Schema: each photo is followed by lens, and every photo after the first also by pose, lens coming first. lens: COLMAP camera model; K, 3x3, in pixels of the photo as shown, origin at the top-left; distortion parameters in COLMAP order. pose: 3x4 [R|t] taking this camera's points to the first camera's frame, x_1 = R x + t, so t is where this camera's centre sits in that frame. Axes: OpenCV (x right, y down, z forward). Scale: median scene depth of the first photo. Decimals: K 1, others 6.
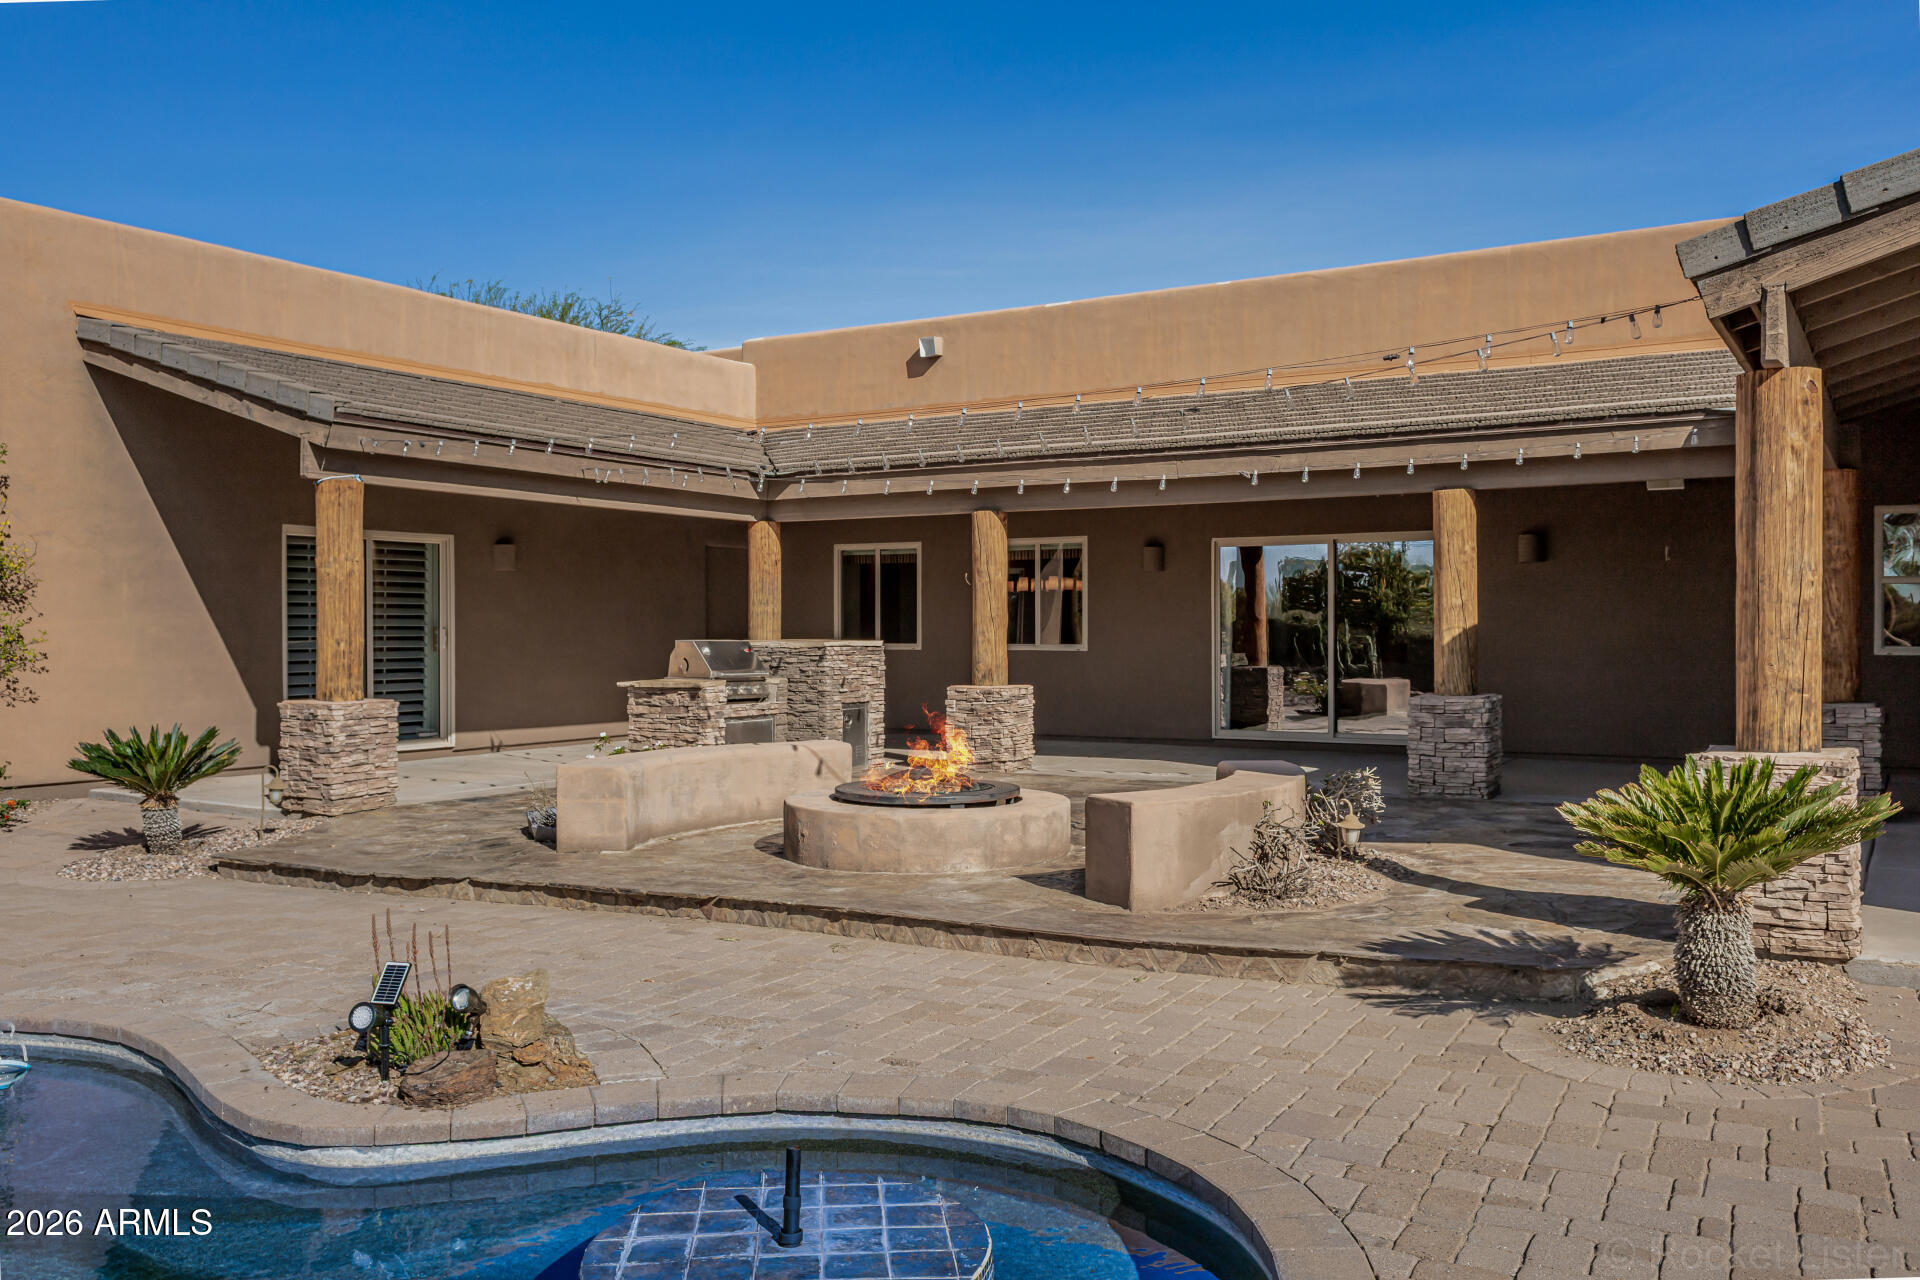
lens RADIAL K [[1596.6, 0, 963.8], [0, 1596.6, 654.9], [0, 0, 1]] dist [0.000126, -0.005804]
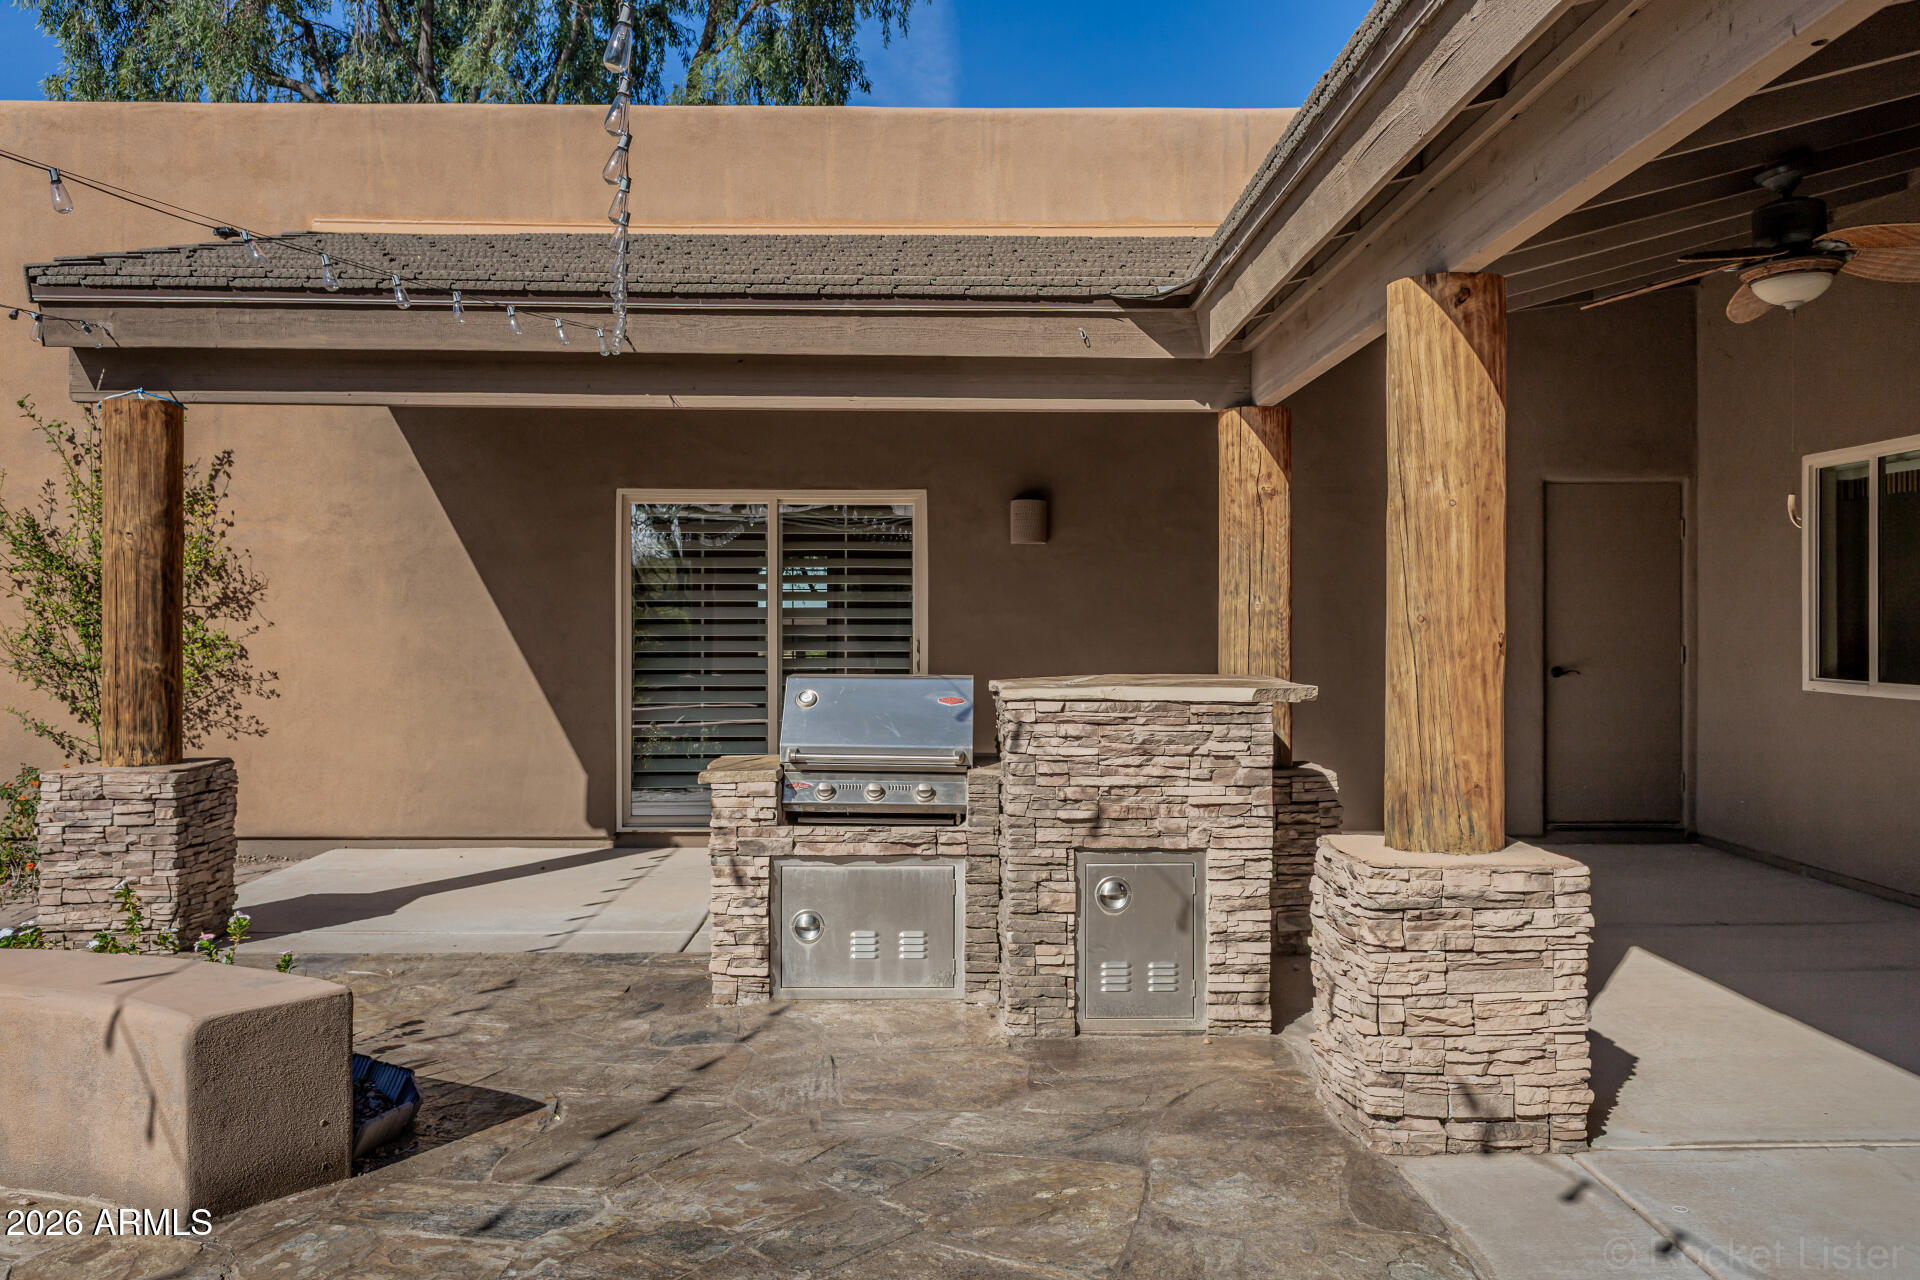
lens RADIAL K [[1596.6, 0, 958.6], [0, 1596.6, 630.2], [0, 0, 1]] dist [0.000126, -0.005804]
pose [[0.529380, 0.003960, -0.848375, 0.264560], [-0.016315, 0.999852, -0.005513, -0.022314], [0.848228, 0.016760, 0.529366, 0.865415]]
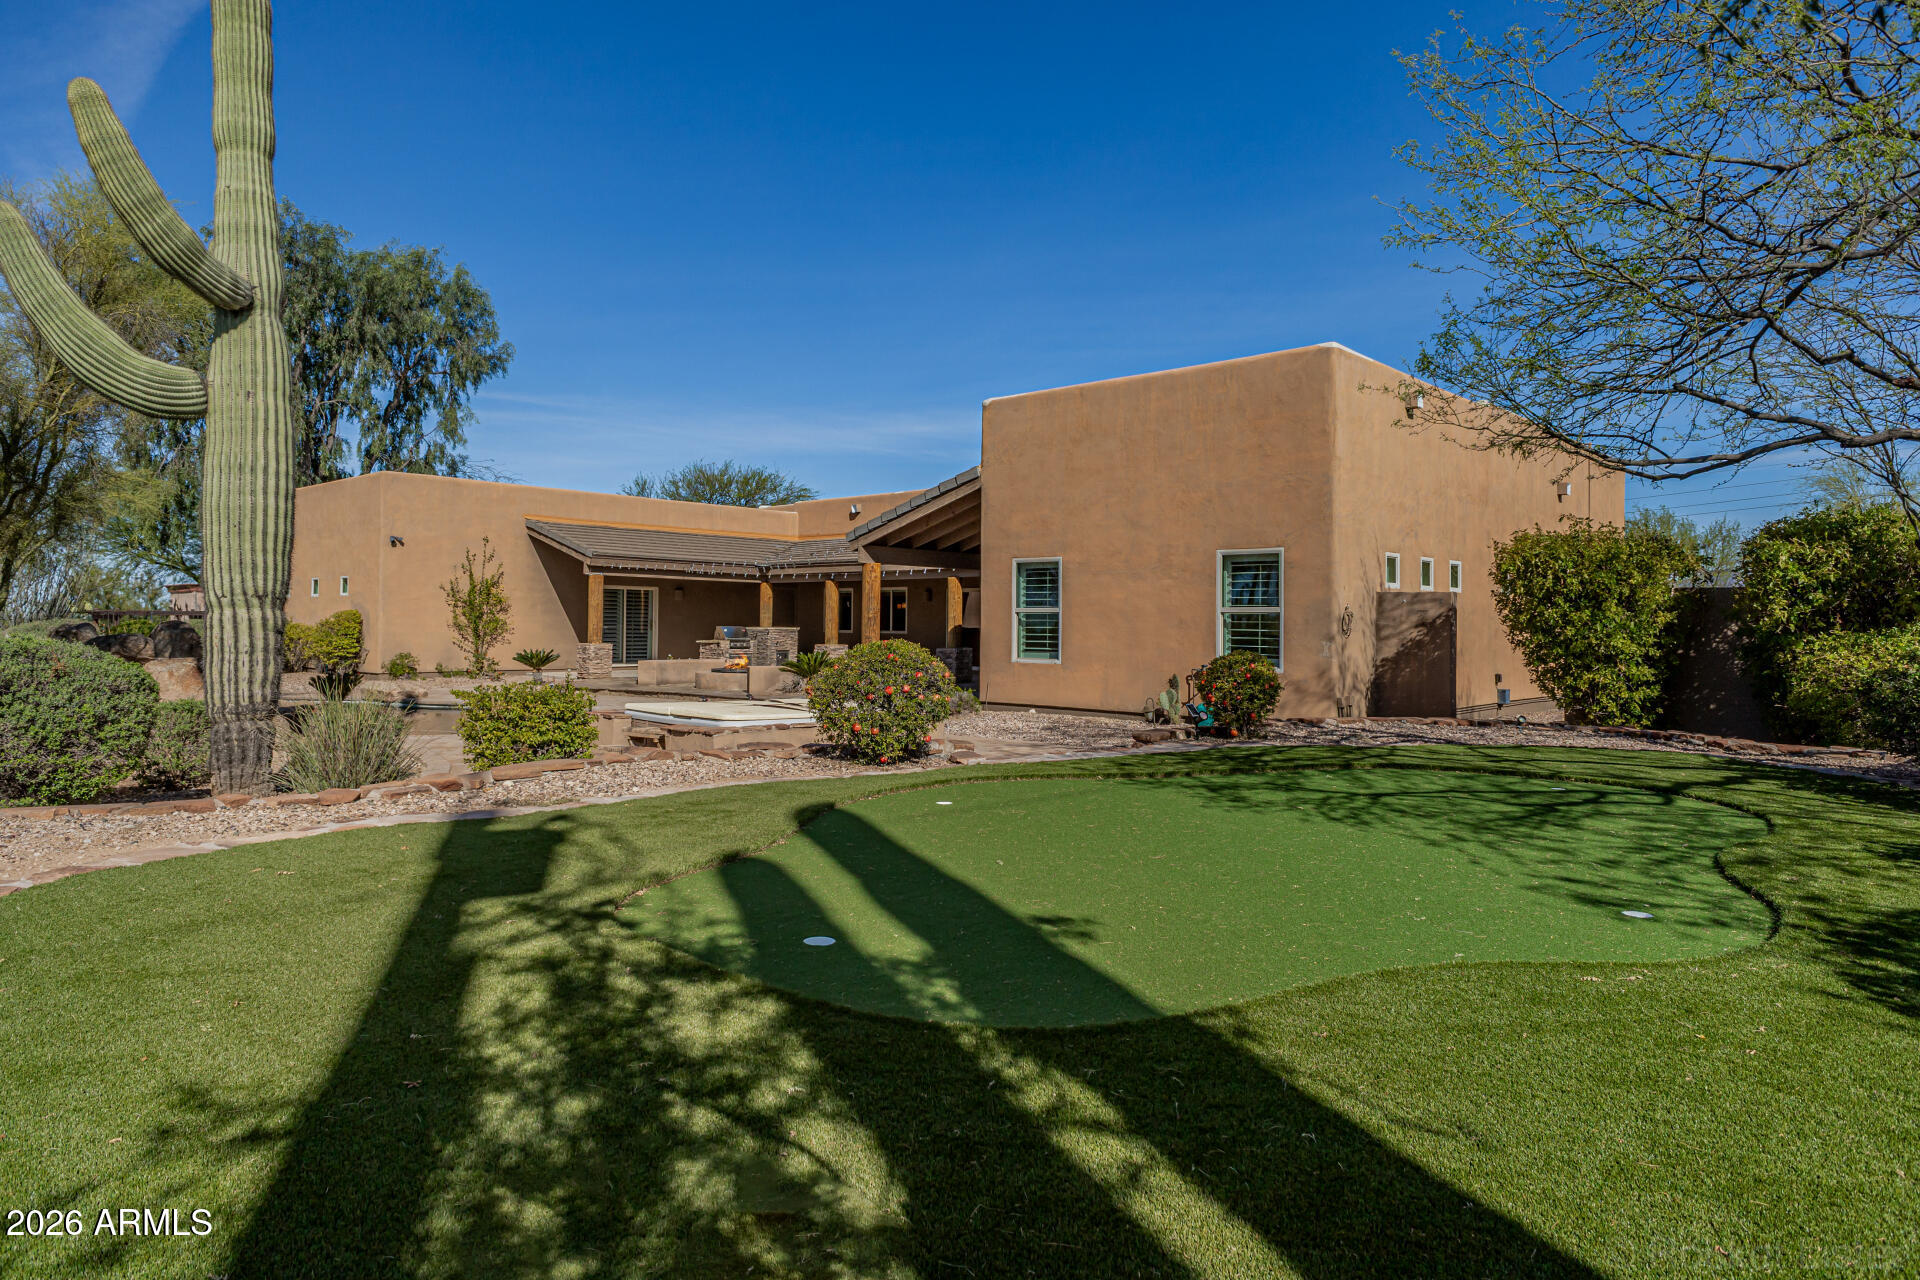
lens RADIAL K [[1125.4, 0, 954.3], [0, 1125.4, 629.3], [0, 0, 1]] dist [0.007189, -0.000454]
pose [[0.981937, 0.011524, -0.188857, 0.678061], [-0.013760, 0.999850, -0.010534, 0.012862], [0.188707, 0.012942, 0.981948, -0.986802]]
